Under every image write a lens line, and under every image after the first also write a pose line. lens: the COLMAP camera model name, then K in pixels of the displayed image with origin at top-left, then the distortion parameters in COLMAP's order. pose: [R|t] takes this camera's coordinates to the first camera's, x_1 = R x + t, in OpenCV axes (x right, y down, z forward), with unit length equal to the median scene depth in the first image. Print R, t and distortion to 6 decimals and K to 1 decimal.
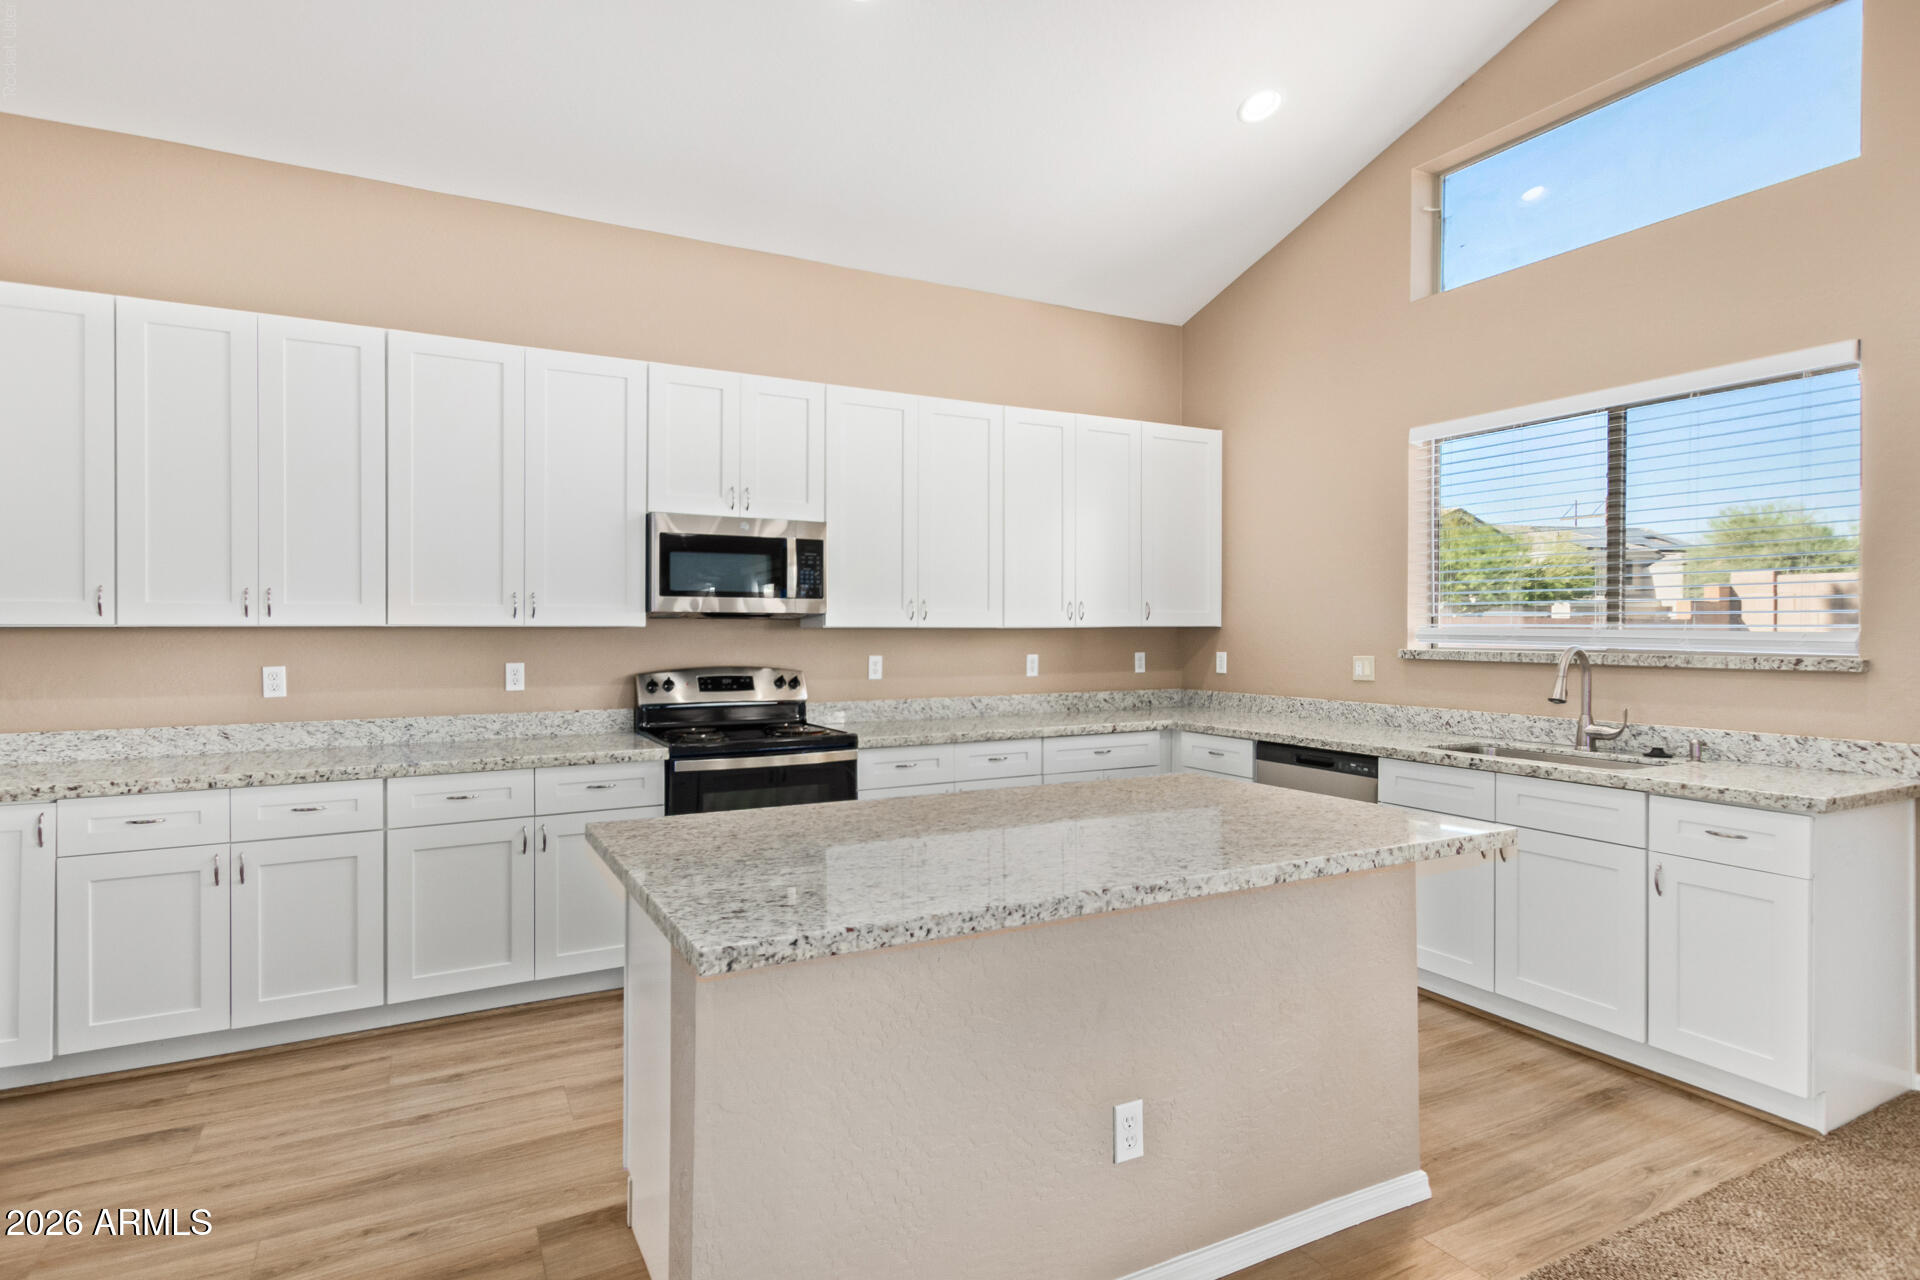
lens RADIAL K [[983.4, 0, 919.7], [0, 983.4, 638.5], [0, 0, 1]] dist [0.024882, -0.008009]
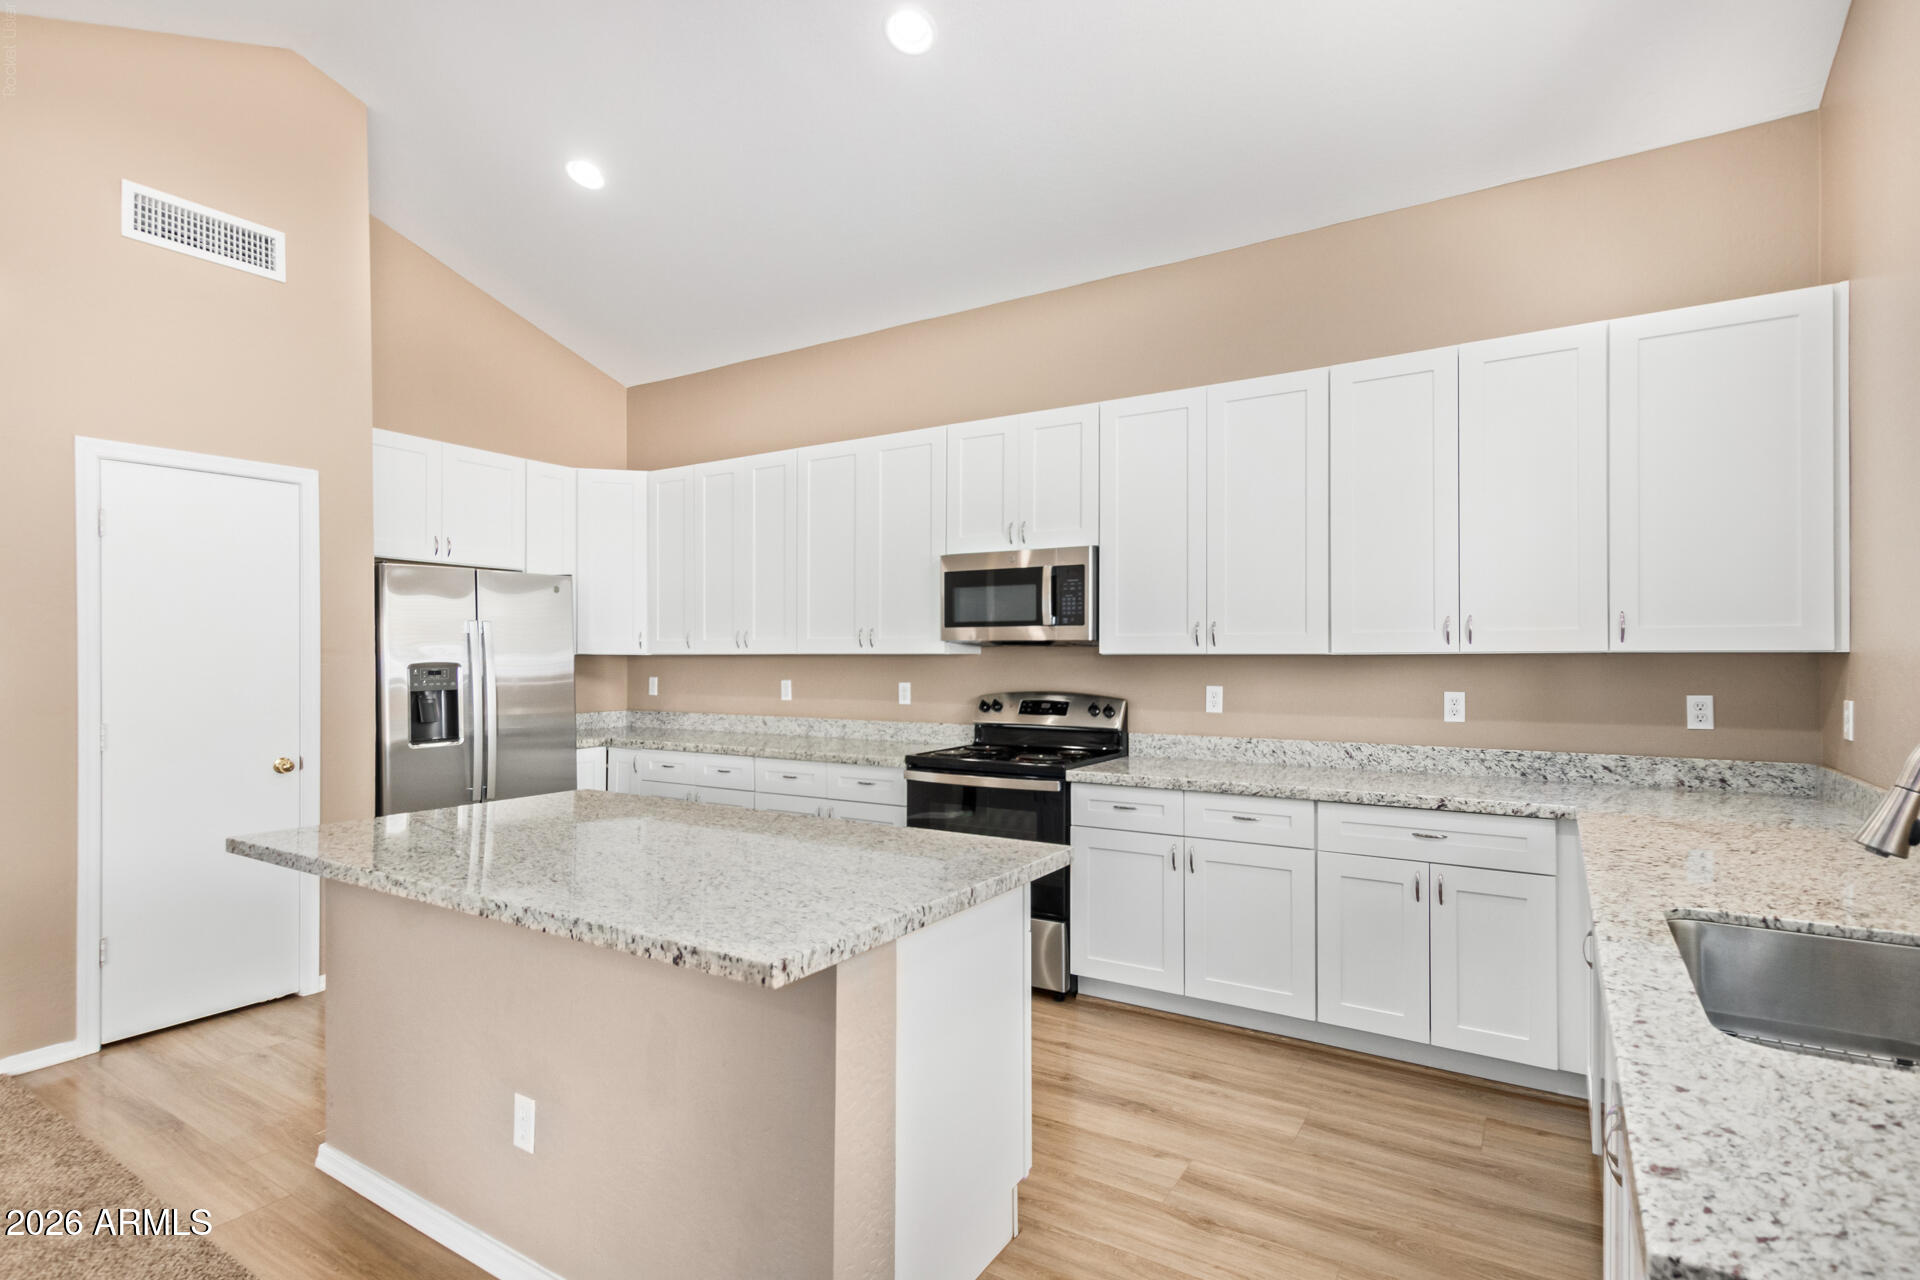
lens RADIAL K [[938.2, 0, 956.0], [0, 938.2, 658.4], [0, 0, 1]] dist [0.017228, -0.000370]
pose [[0.508151, 0.002694, -0.861264, 0.671900], [-0.008044, 0.999966, -0.001619, -0.004999], [0.861230, 0.007751, 0.508156, 0.443366]]
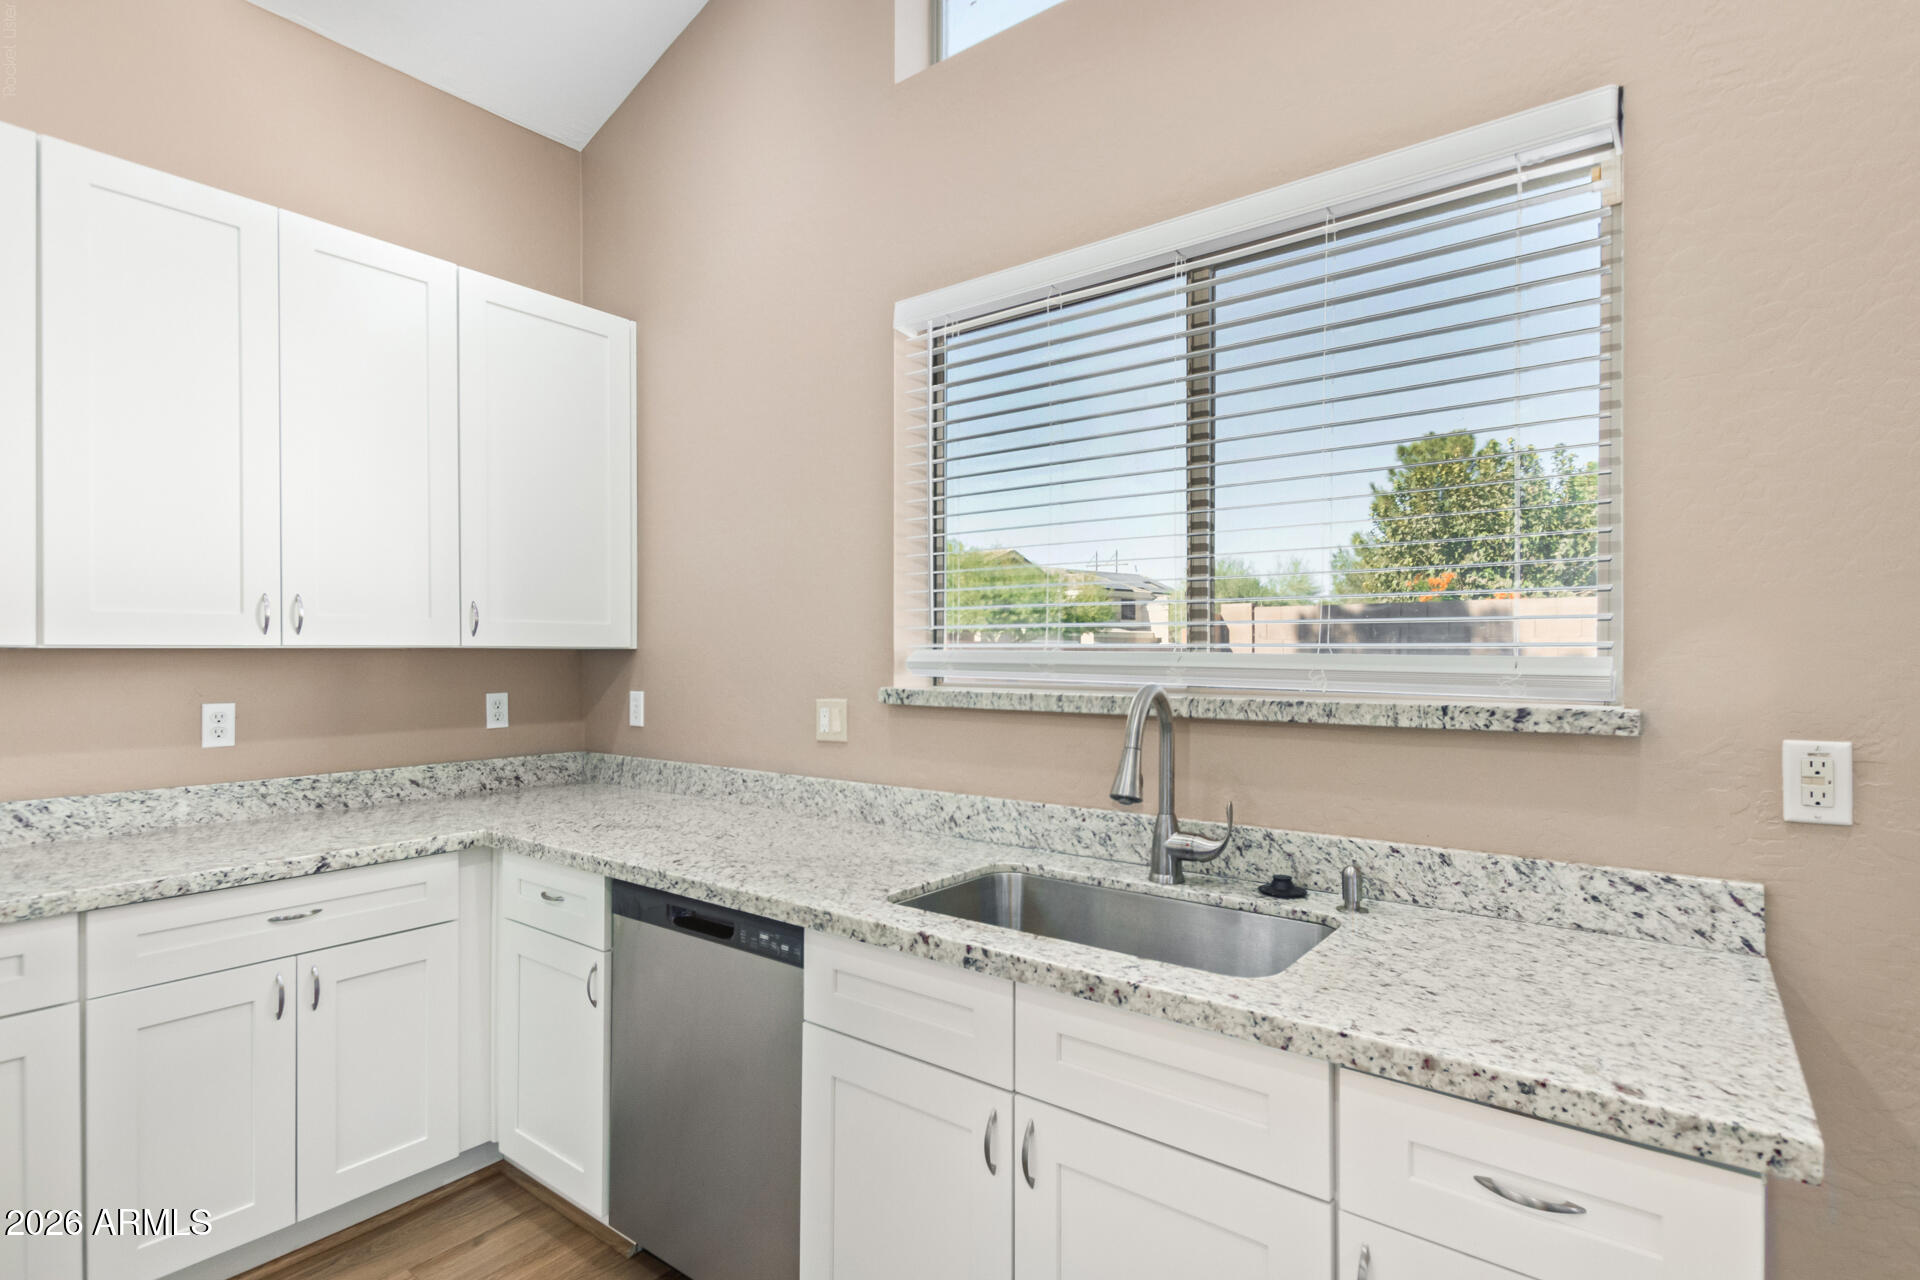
lens RADIAL K [[938.2, 0, 956.0], [0, 938.2, 658.4], [0, 0, 1]] dist [0.017228, -0.000370]
pose [[0.906506, 0.000103, 0.422193, 0.322507], [0.002683, 0.999978, -0.006003, -0.002984], [-0.422185, 0.006574, 0.906486, 0.534623]]
